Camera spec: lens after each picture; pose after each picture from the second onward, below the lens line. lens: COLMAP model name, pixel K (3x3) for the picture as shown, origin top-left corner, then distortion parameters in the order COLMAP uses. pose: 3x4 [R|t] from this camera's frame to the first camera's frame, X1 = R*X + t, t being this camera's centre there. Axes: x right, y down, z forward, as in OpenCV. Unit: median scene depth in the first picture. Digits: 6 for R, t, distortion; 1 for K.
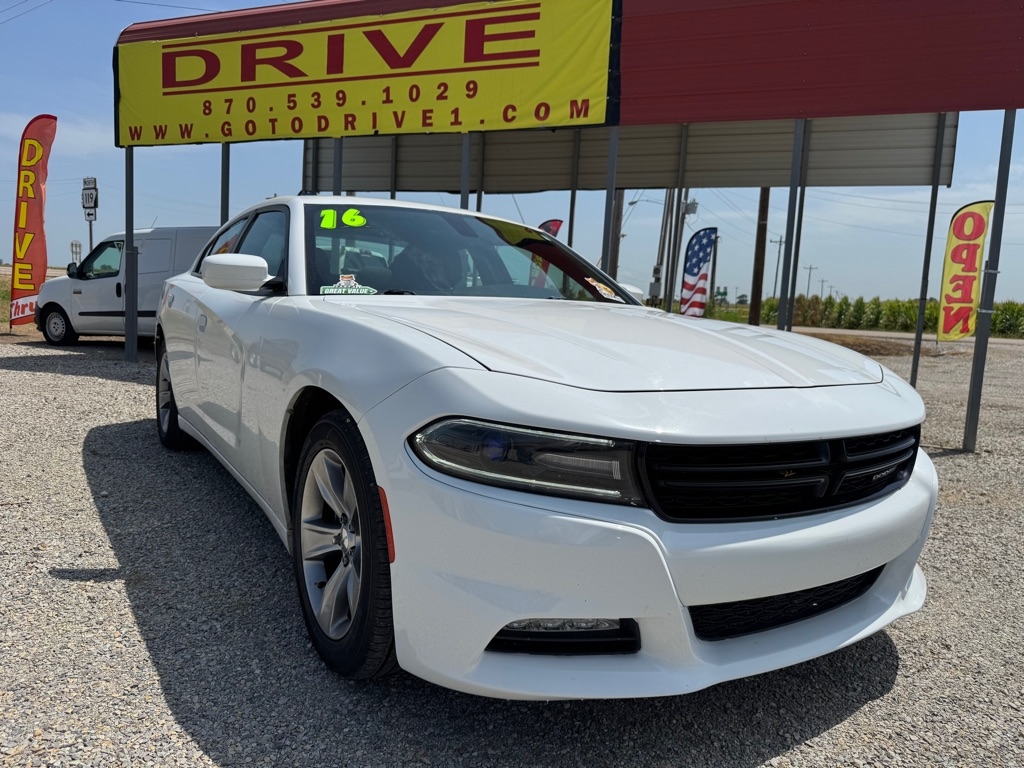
lens RADIAL K [[750.1, 0, 507.6], [0, 750.1, 385.7], [0, 0, 1]] dist [0.043250, -0.042136]
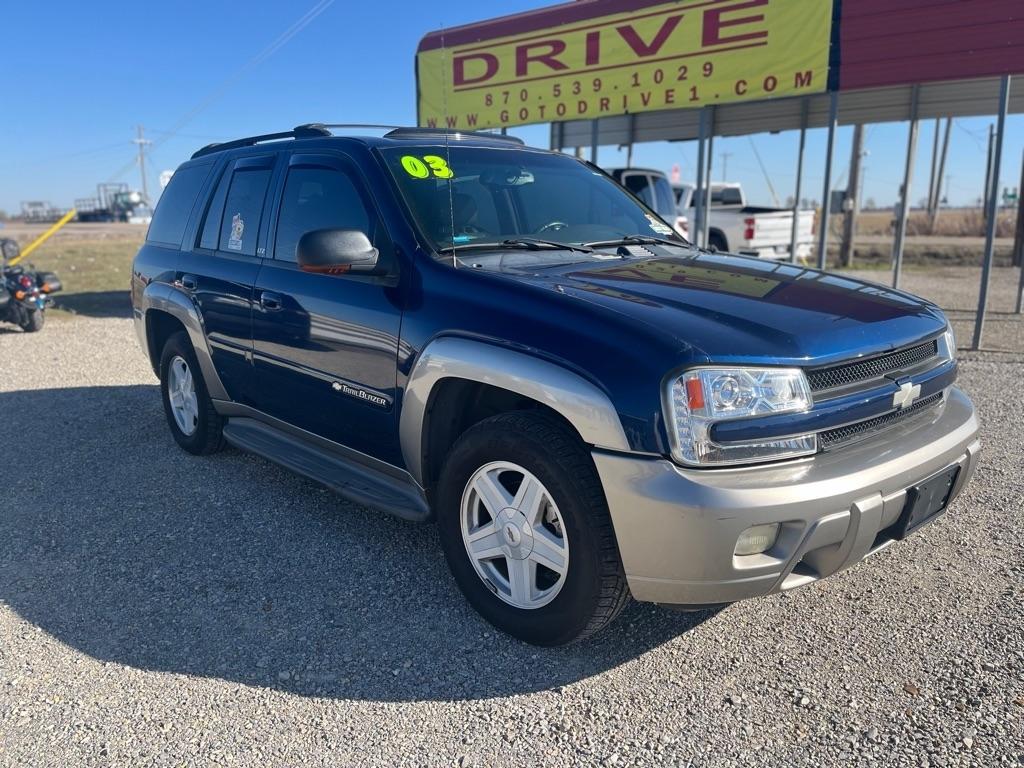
lens RADIAL K [[789.5, 0, 501.4], [0, 789.5, 384.5], [0, 0, 1]] dist [0.052778, -0.030001]
pose [[0.959274, 0.002102, -0.282469, -0.003196], [0.021274, 0.996595, 0.079664, -0.000635], [0.281675, -0.082429, 0.955963, -0.333821]]
